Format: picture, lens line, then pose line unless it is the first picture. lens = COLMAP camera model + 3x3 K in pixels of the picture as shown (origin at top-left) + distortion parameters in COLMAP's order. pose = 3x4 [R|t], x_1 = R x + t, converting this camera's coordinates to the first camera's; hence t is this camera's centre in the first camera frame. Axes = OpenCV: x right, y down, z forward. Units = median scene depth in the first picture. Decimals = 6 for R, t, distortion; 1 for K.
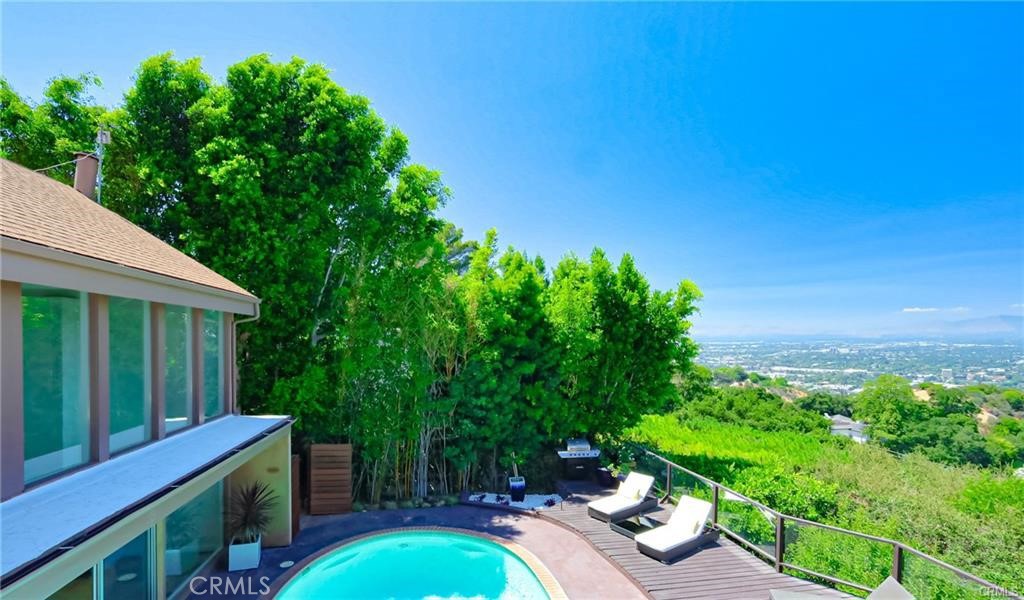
lens RADIAL K [[481.5, 0, 508.5], [0, 481.5, 338.2], [0, 0, 1]] dist [-0.001647, -0.000168]
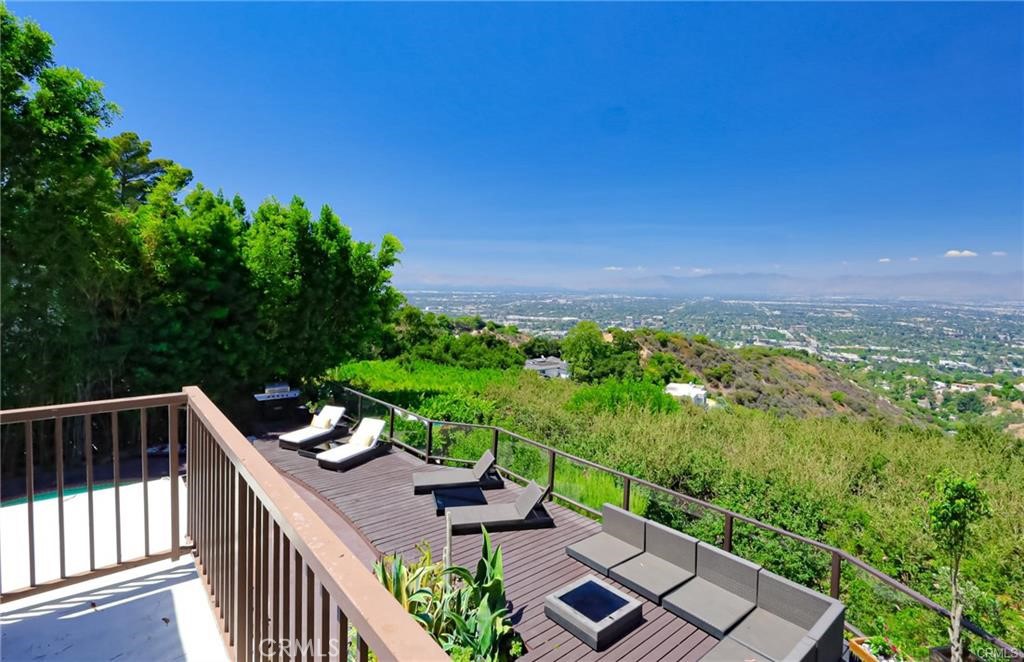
lens RADIAL K [[509.7, 0, 518.3], [0, 509.7, 308.5], [0, 0, 1]] dist [0.002935, 0.000950]
pose [[0.866477, 0.002196, 0.499212, 0.047696], [-0.024147, 0.999004, 0.037516, 0.000377], [-0.498633, -0.044561, 0.865667, -0.199724]]
